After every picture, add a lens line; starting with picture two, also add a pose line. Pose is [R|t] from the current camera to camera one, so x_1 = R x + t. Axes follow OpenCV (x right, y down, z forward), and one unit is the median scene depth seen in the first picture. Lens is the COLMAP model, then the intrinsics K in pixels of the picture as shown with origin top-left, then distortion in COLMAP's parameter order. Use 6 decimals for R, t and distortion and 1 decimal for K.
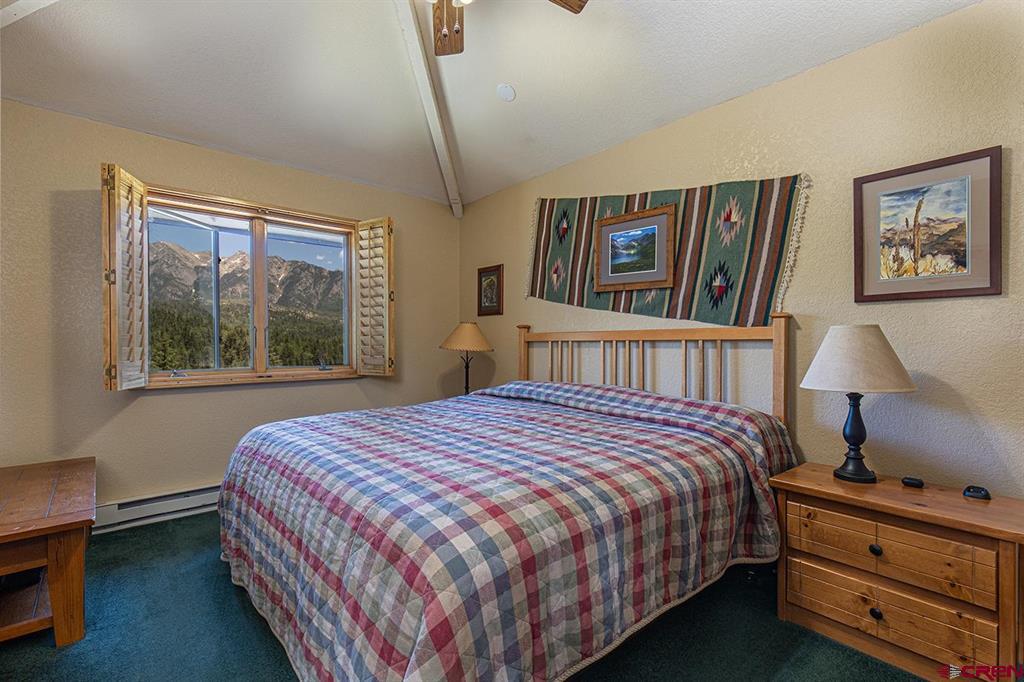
lens RADIAL K [[461.4, 0, 513.3], [0, 461.4, 343.0], [0, 0, 1]] dist [-0.002912, -0.000373]
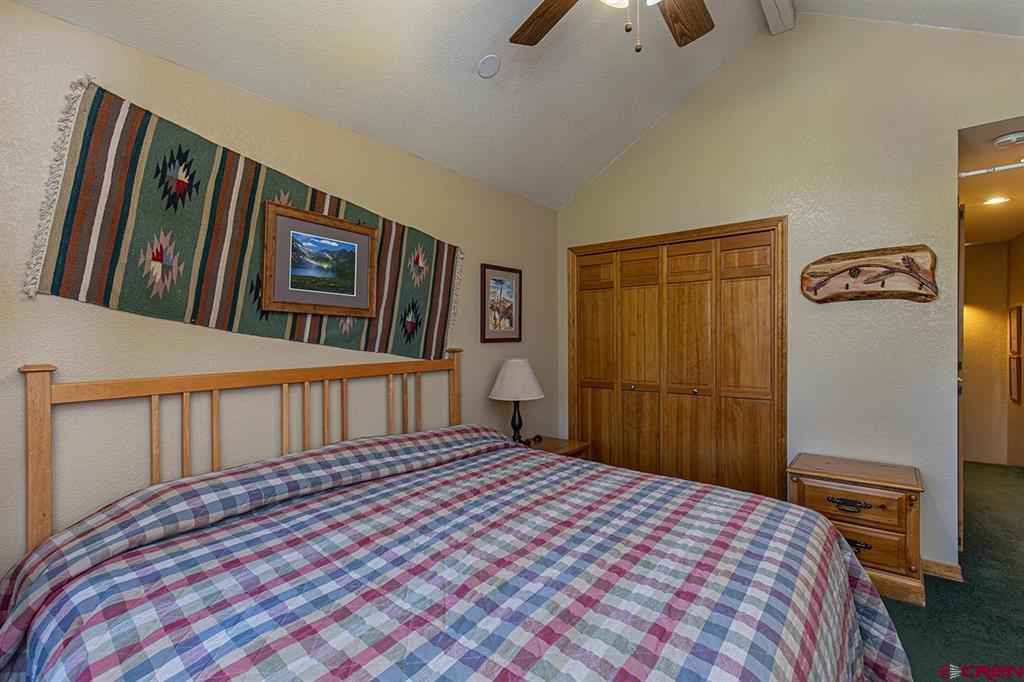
lens RADIAL K [[461.4, 0, 510.8], [0, 461.4, 338.5], [0, 0, 1]] dist [-0.002912, -0.000373]
pose [[-0.180281, -0.001148, 0.983614, -0.614569], [0.007139, 0.999971, 0.002475, -0.080208], [-0.983589, 0.007468, -0.180268, 0.900795]]
